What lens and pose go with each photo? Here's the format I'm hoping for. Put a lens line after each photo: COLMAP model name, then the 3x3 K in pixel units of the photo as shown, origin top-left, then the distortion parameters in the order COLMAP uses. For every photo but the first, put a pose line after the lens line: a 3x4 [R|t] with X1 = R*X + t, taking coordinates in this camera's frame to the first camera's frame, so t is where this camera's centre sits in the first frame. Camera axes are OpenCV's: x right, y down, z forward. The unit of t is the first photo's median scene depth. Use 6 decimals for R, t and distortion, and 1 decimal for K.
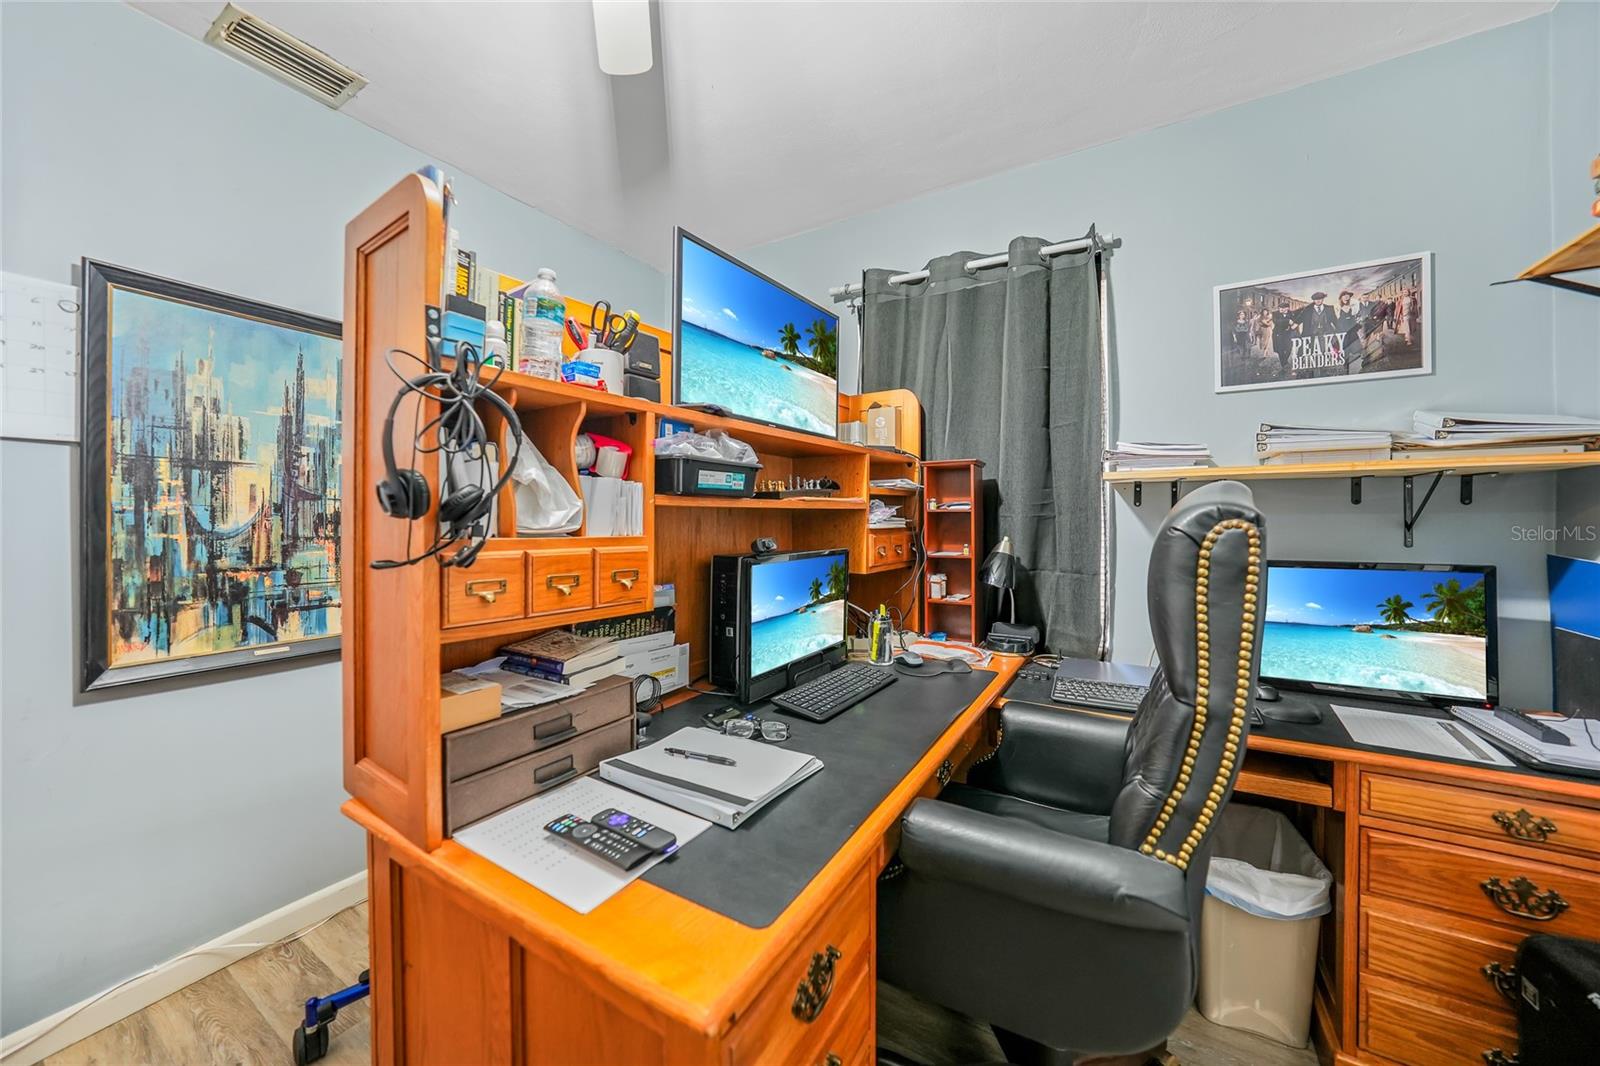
lens RADIAL K [[585.8, 0, 807.9], [0, 585.8, 518.8], [0, 0, 1]] dist [-0.001390, -0.000105]
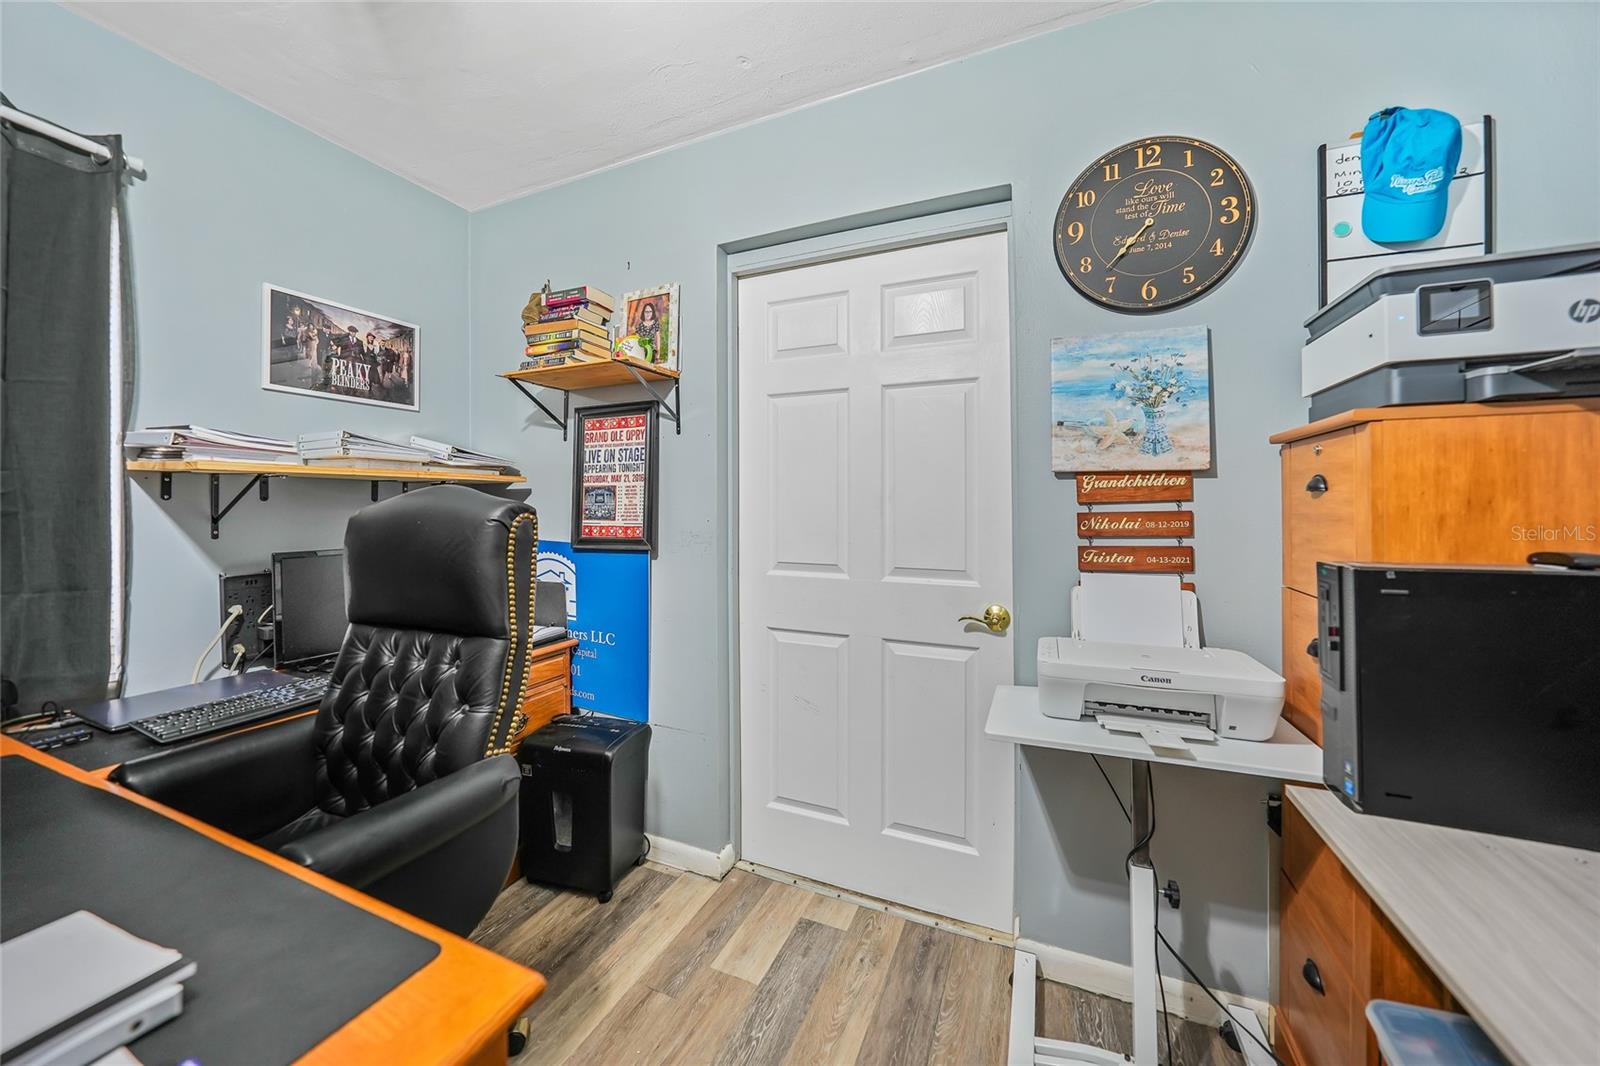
lens RADIAL K [[585.8, 0, 807.9], [0, 585.8, 518.8], [0, 0, 1]] dist [-0.001390, -0.000105]
pose [[-0.139521, -0.019118, 0.990035, -0.471540], [0.007619, 0.999763, 0.020380, -0.004723], [-0.990190, 0.010386, -0.139342, 0.238319]]
